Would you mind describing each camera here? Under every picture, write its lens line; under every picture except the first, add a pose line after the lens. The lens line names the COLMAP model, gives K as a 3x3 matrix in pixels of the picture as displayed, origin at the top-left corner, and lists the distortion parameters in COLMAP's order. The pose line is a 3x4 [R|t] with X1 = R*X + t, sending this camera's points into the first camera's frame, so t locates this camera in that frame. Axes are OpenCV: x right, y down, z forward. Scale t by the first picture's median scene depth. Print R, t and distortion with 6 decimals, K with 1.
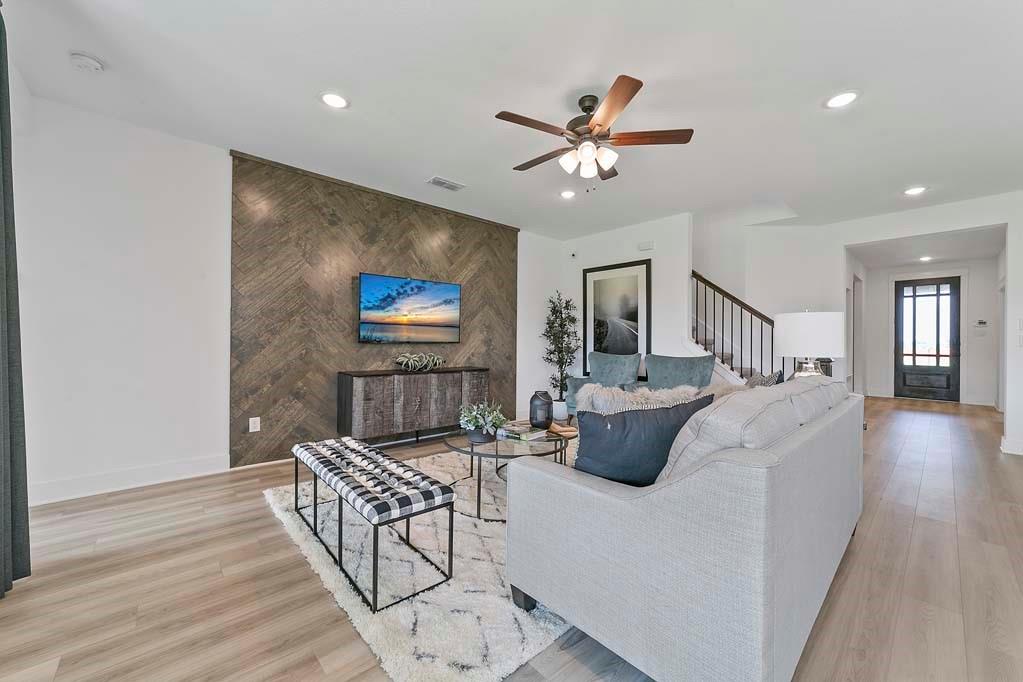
lens RADIAL K [[396.1, 0, 519.4], [0, 396.1, 337.1], [0, 0, 1]] dist [-0.003775, 0.001184]
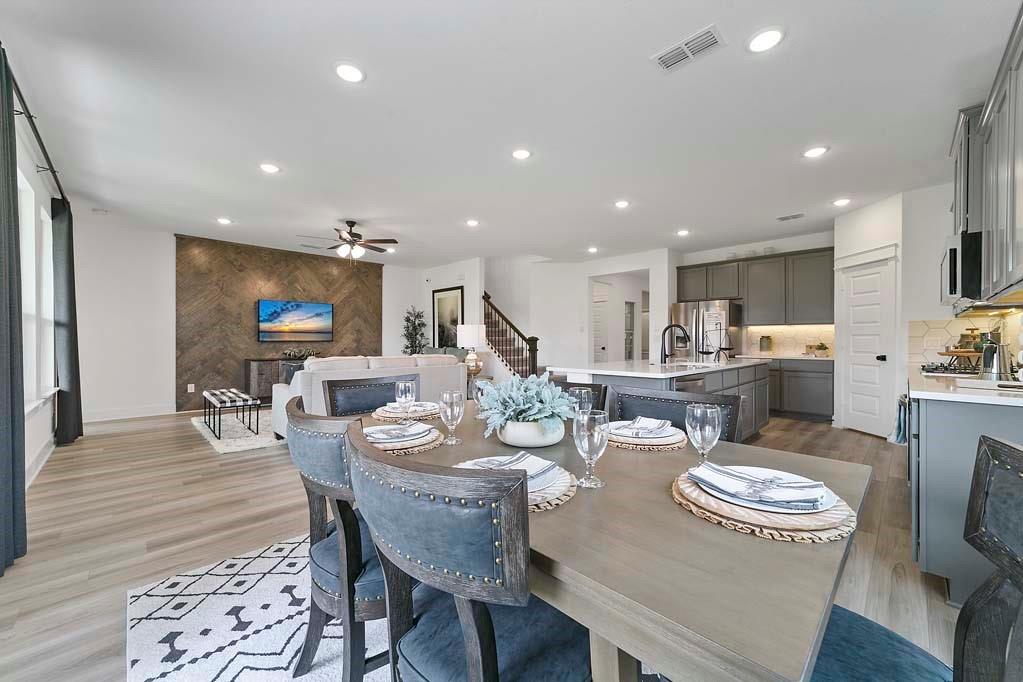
lens RADIAL K [[396.1, 0, 521.5], [0, 396.1, 337.5], [0, 0, 1]] dist [-0.003775, 0.001184]
pose [[0.999111, -0.006220, 0.041700, 0.598719], [0.006043, 0.999972, 0.004370, -0.002548], [-0.041726, -0.004114, 0.999121, -0.671986]]
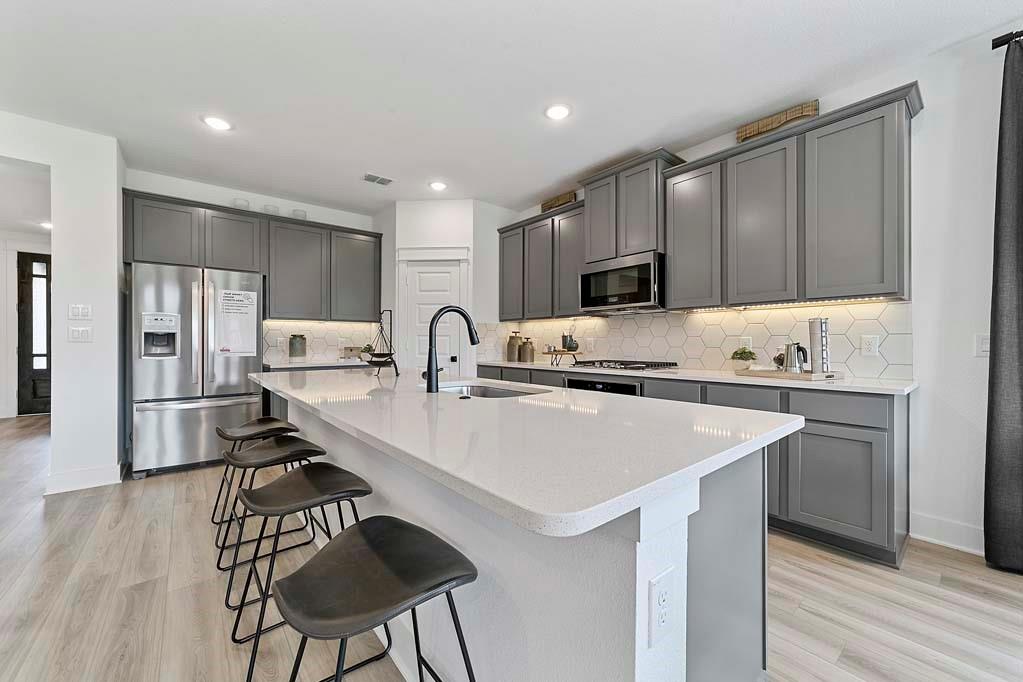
lens RADIAL K [[396.1, 0, 514.5], [0, 396.1, 343.2], [0, 0, 1]] dist [-0.003775, 0.001184]
pose [[0.046933, -0.012715, 0.998817, 0.561639], [-0.011289, 0.999848, 0.013258, 0.005085], [-0.998834, -0.011898, 0.046782, 0.151822]]
